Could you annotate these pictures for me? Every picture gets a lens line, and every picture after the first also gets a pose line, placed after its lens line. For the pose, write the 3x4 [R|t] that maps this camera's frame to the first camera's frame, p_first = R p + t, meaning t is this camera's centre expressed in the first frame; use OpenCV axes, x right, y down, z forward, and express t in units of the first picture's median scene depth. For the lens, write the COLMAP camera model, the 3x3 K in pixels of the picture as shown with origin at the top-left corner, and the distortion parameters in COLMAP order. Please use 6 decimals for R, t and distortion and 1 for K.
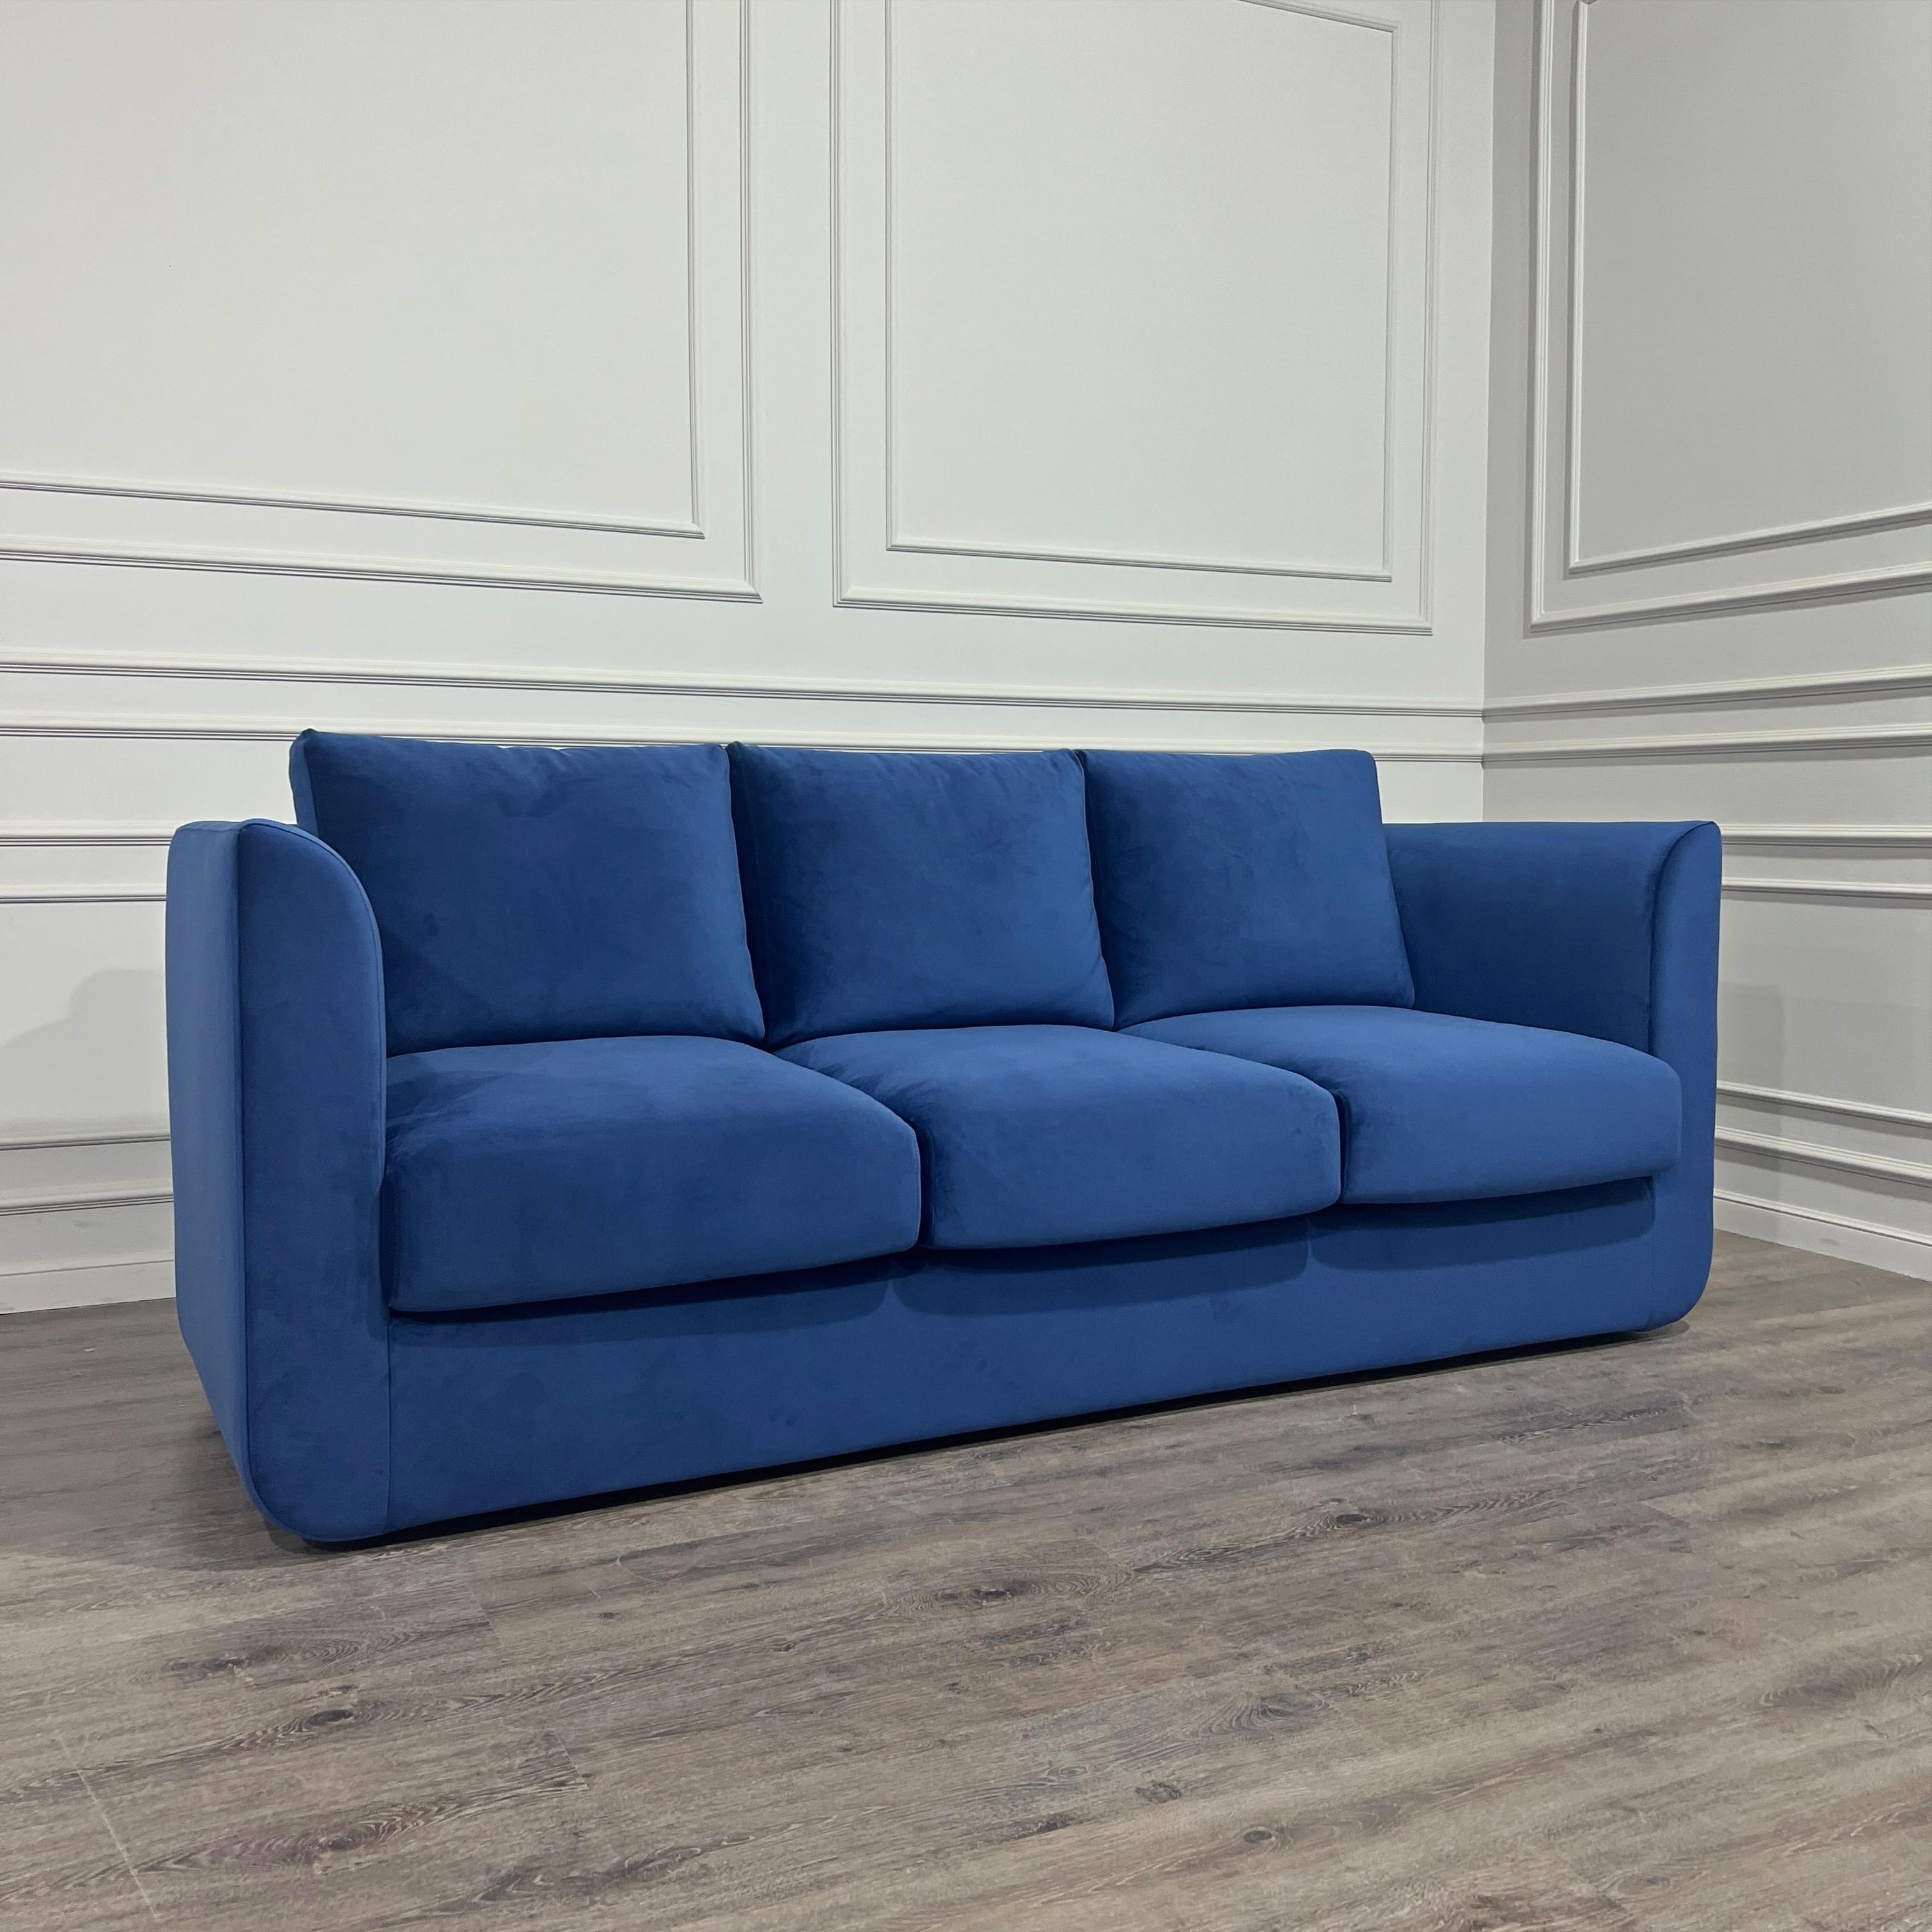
lens RADIAL K [[1959.7, 0, 955.7], [0, 1959.7, 911.2], [0, 0, 1]] dist [0.010073, 0.000000]
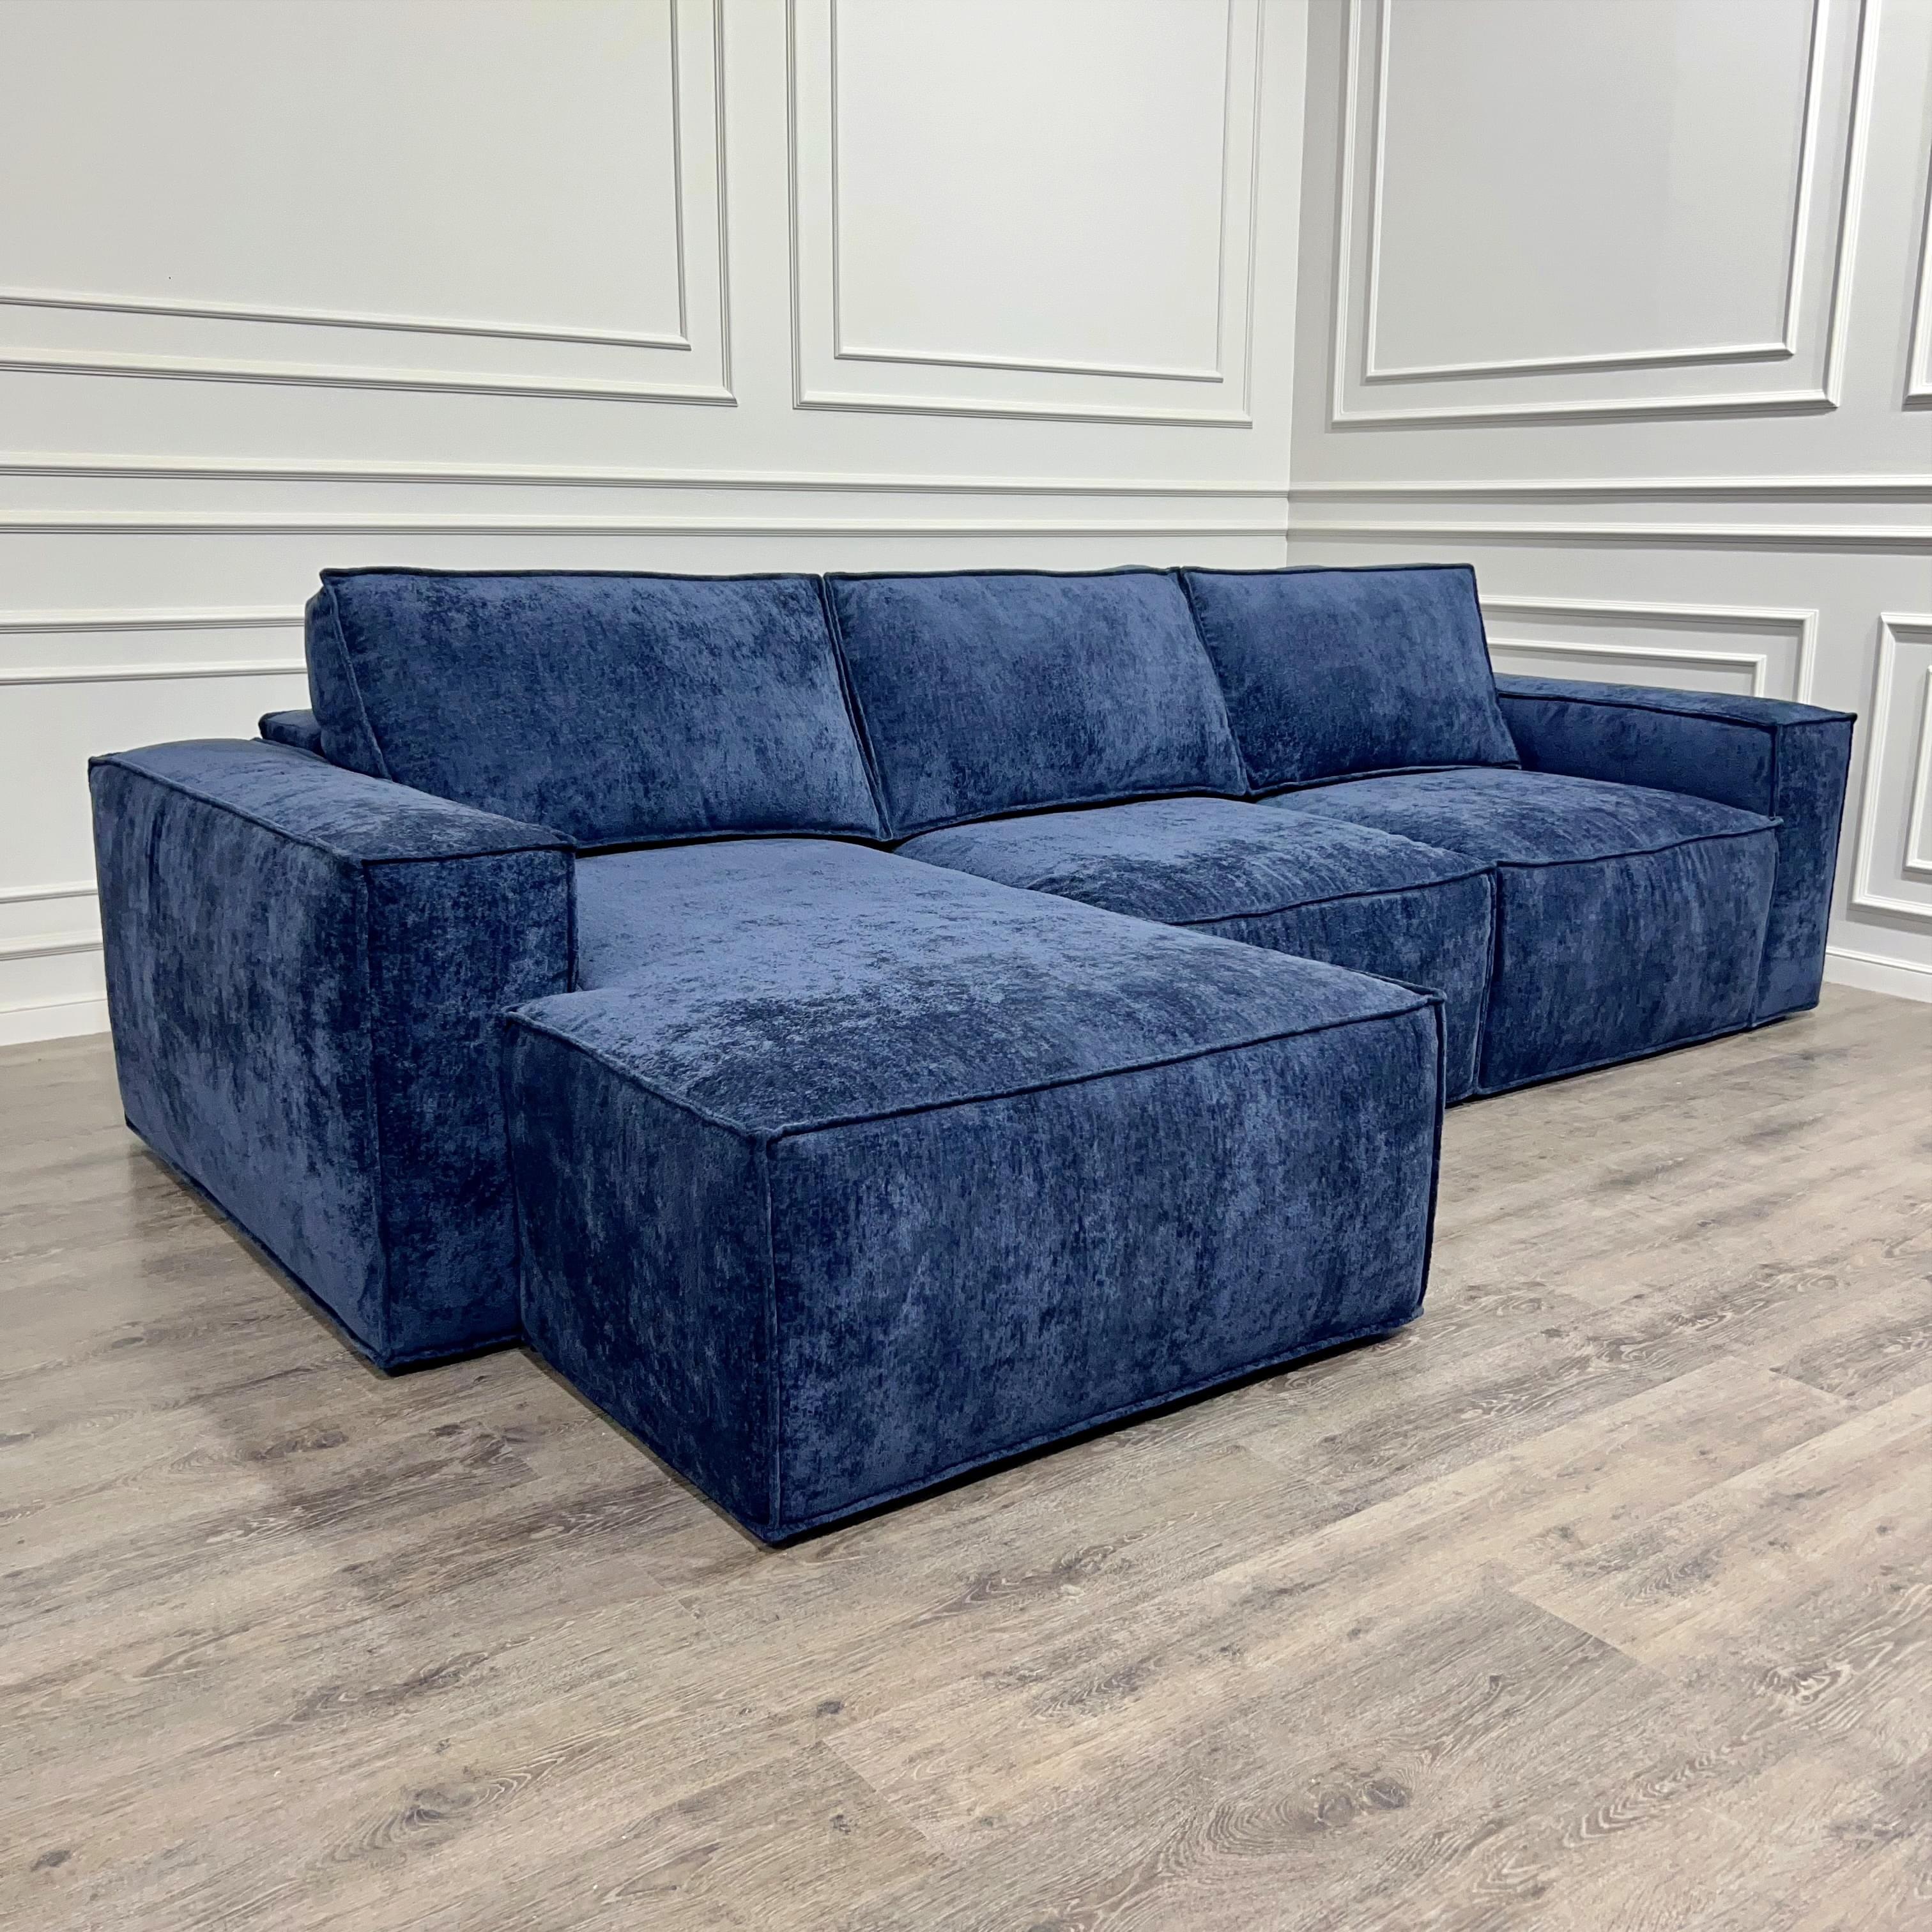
lens RADIAL K [[1959.7, 0, 970.1], [0, 1959.7, 975.8], [0, 0, 1]] dist [0.010073, 0.000000]
pose [[0.981316, -0.037318, 0.188752, -0.345344], [0.002010, 0.982945, 0.183888, -0.066752], [-0.192395, -0.180073, 0.964654, -0.390705]]
